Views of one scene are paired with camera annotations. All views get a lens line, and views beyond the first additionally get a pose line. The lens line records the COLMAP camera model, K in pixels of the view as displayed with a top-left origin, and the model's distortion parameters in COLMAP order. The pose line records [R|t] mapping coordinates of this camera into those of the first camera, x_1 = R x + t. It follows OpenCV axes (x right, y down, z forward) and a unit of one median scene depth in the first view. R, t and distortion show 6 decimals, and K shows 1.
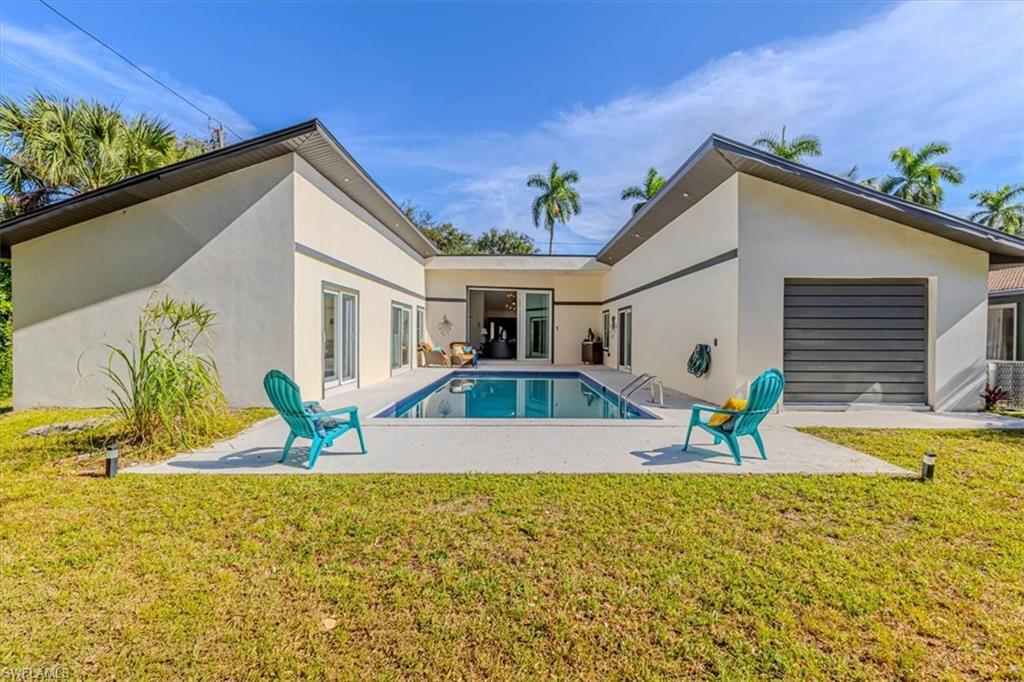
lens RADIAL K [[536.1, 0, 512.0], [0, 536.1, 341.0], [0, 0, 1]] dist [-0.186553, -0.000282]
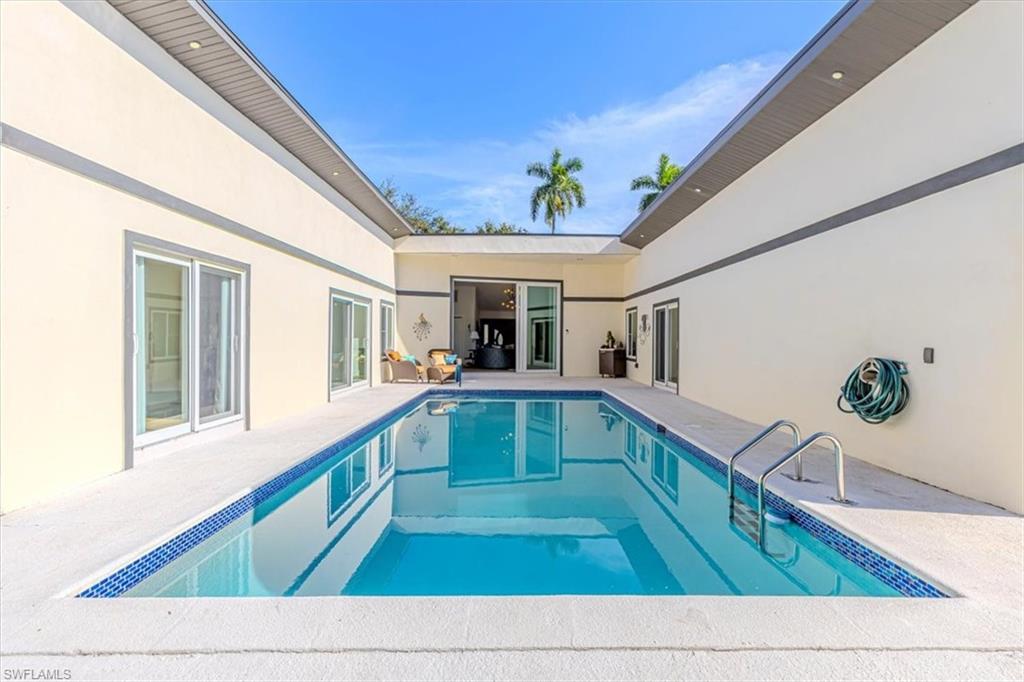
lens RADIAL K [[457.9, 0, 514.9], [0, 457.9, 340.4], [0, 0, 1]] dist [0.008025, -0.000681]
pose [[0.999888, 0.000562, 0.014933, -0.001952], [-0.000448, 0.999971, -0.007651, -0.005075], [-0.014937, 0.007644, 0.999859, 0.332531]]
